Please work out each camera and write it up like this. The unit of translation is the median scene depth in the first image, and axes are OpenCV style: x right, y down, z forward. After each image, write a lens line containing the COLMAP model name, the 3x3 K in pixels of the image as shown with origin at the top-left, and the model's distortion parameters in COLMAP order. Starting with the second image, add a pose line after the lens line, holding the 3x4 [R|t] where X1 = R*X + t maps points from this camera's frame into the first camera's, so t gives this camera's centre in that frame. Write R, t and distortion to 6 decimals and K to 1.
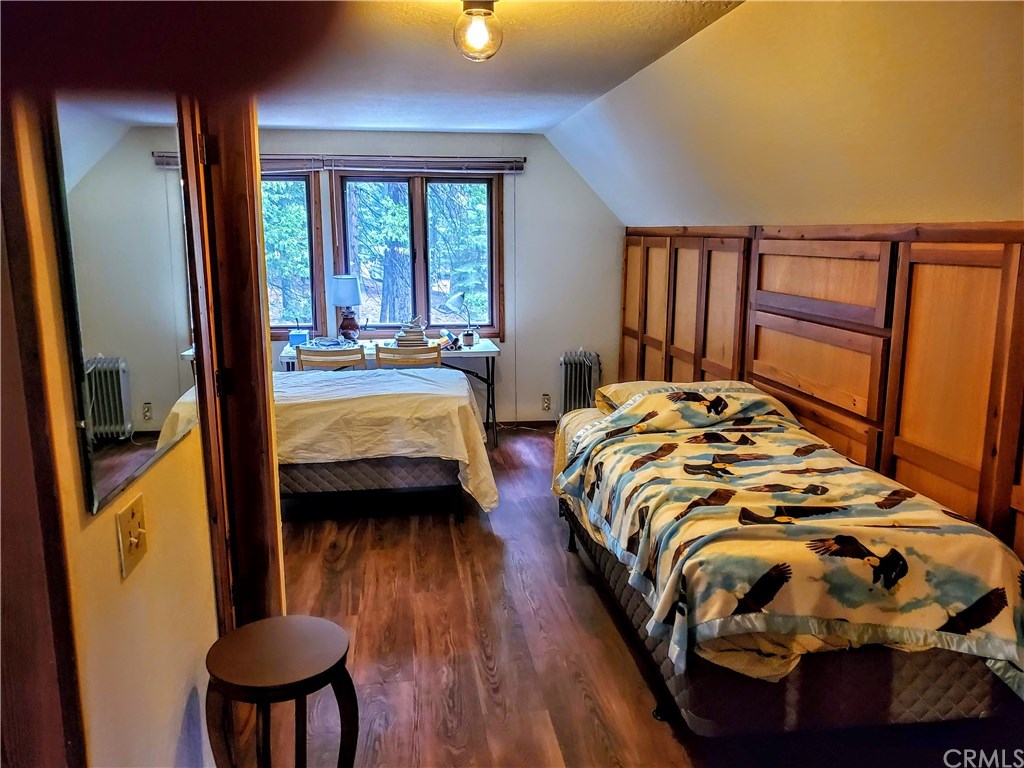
lens RADIAL K [[772.1, 0, 513.6], [0, 772.1, 383.5], [0, 0, 1]] dist [0.005715, 0.002855]
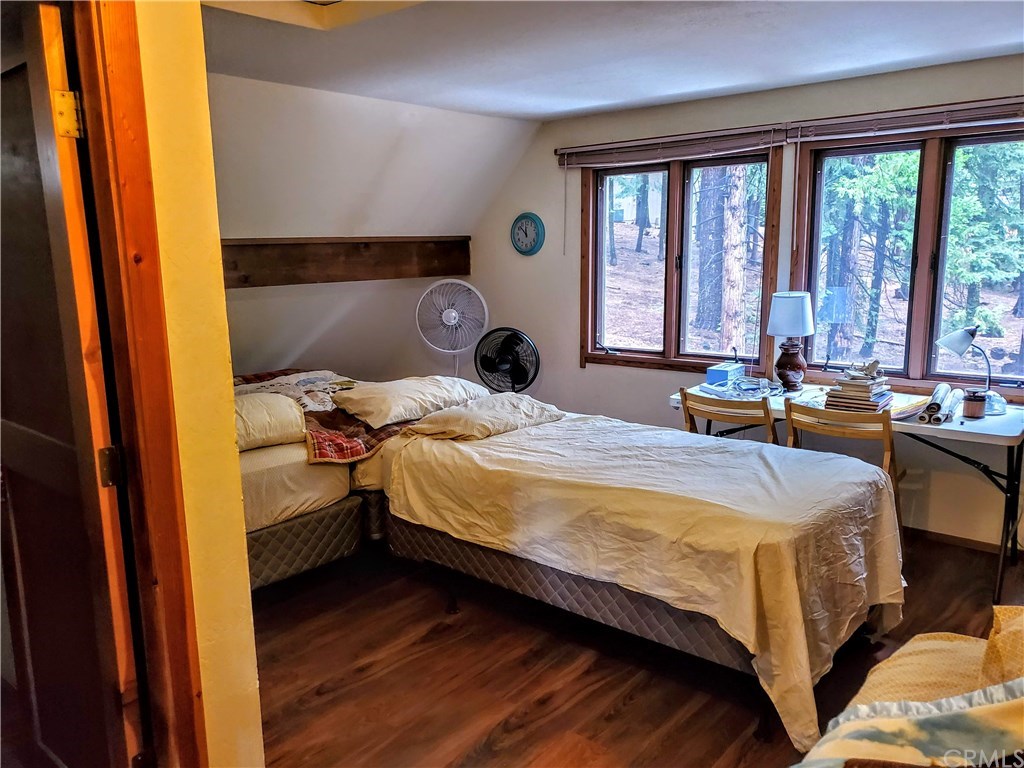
lens RADIAL K [[772.1, 0, 510.8], [0, 772.1, 387.5], [0, 0, 1]] dist [0.005715, 0.002855]
pose [[0.659484, 0.118645, -0.742296, 0.206109], [-0.118715, 0.991512, 0.053008, -0.087613], [0.742285, 0.053163, 0.667972, 0.498450]]
